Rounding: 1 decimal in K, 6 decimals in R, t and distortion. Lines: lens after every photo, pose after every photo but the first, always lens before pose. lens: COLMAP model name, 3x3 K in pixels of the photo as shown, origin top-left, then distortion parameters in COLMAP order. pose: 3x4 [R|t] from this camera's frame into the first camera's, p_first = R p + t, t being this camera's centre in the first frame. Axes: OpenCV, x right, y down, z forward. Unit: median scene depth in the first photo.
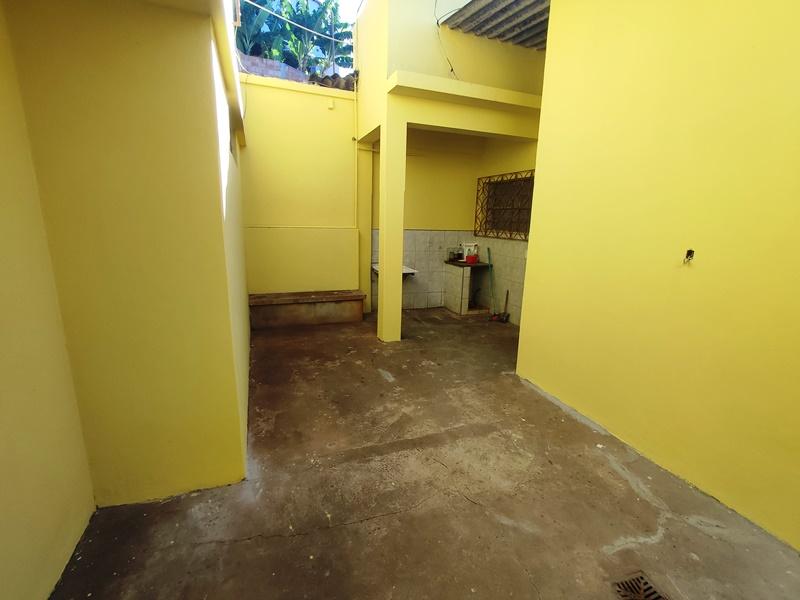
lens RADIAL K [[366.7, 0, 401.3], [0, 366.7, 300.0], [0, 0, 1]] dist [-0.002882, -0.000213]
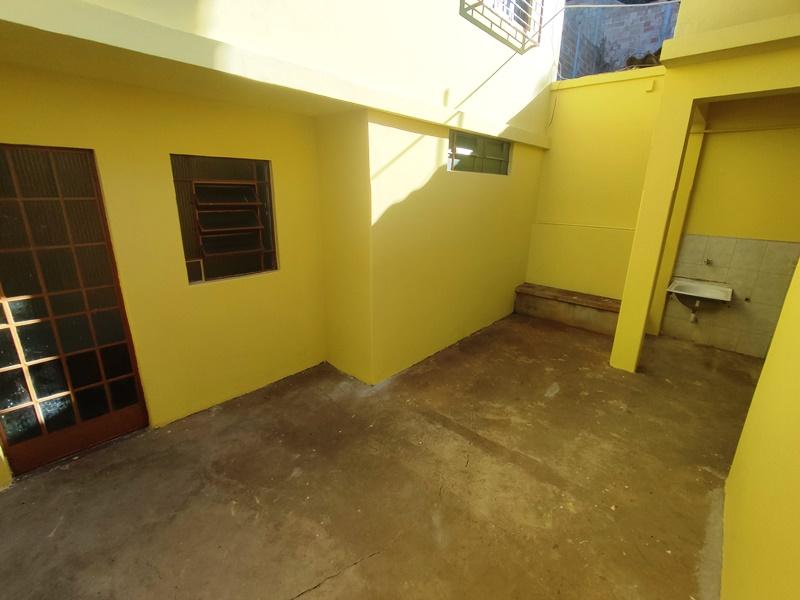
lens RADIAL K [[366.7, 0, 401.3], [0, 366.7, 300.0], [0, 0, 1]] dist [-0.002882, -0.000213]
pose [[0.451634, 0.240175, -0.859269, 0.640088], [-0.203265, 0.965457, 0.163019, -0.112436], [0.868741, 0.101035, 0.484852, 0.202782]]
